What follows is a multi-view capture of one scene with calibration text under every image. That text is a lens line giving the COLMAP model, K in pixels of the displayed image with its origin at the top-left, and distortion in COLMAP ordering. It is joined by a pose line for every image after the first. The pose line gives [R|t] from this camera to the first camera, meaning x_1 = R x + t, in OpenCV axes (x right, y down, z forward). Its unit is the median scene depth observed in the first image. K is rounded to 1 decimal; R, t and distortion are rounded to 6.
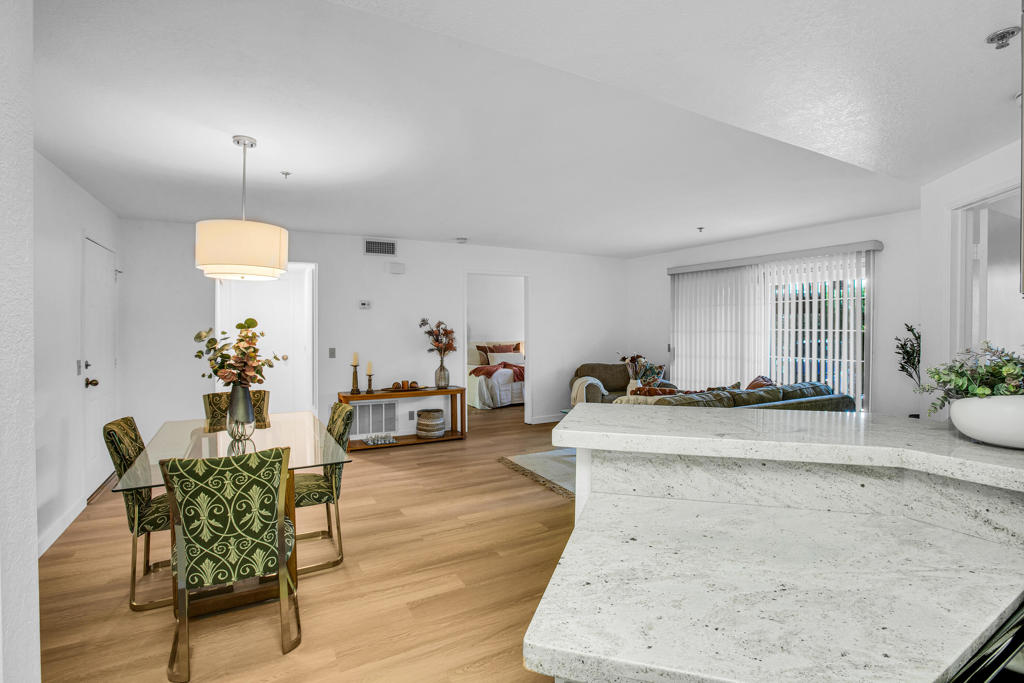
lens RADIAL K [[487.3, 0, 511.5], [0, 487.3, 333.8], [0, 0, 1]] dist [-0.022931, 0.004704]
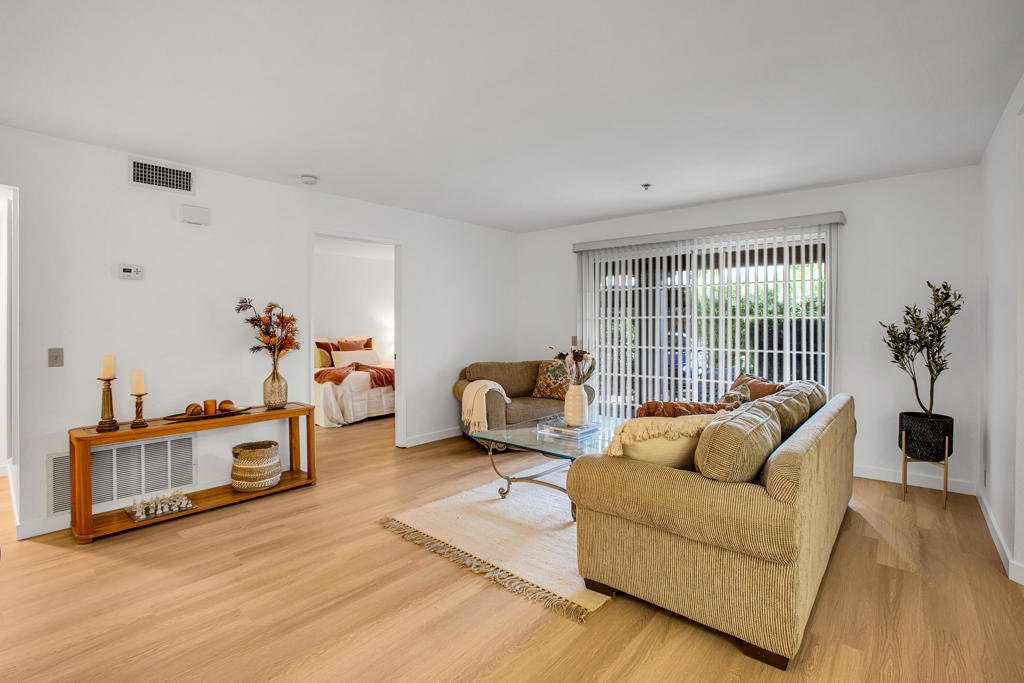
lens RADIAL K [[487.3, 0, 510.7], [0, 487.3, 326.0], [0, 0, 1]] dist [-0.022931, 0.004704]
pose [[0.941962, -0.001849, 0.335715, -0.065770], [0.004641, 0.999961, -0.007512, 0.010582], [-0.335688, 0.008634, 0.941934, 0.299489]]
